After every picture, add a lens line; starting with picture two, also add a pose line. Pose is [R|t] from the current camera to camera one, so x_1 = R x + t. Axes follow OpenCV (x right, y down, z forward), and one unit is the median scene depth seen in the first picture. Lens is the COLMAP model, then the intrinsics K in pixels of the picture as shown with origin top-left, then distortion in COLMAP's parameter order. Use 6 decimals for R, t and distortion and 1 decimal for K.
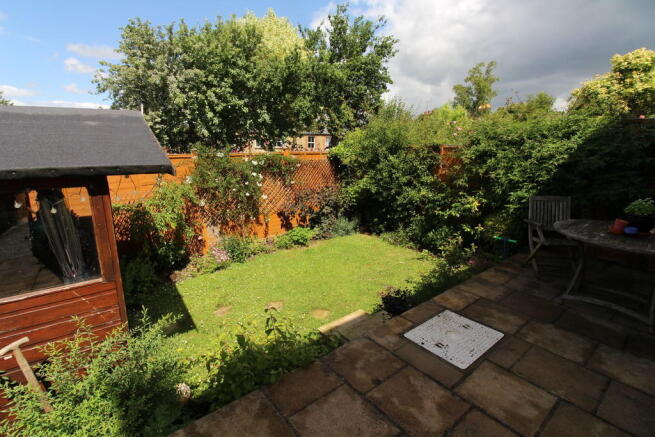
lens RADIAL K [[294.9, 0, 330.6], [0, 294.9, 211.3], [0, 0, 1]] dist [-0.012202, -0.000282]
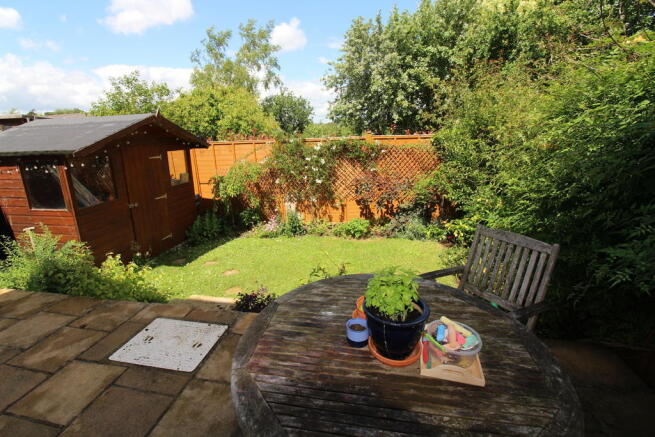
lens RADIAL K [[302.8, 0, 321.9], [0, 302.8, 209.8], [0, 0, 1]] dist [-0.013847, -0.001055]
pose [[0.668238, 0.167856, -0.724764, 0.229334], [-0.133008, 0.985473, 0.105603, -0.025716], [0.731961, 0.025832, 0.680857, 0.116250]]
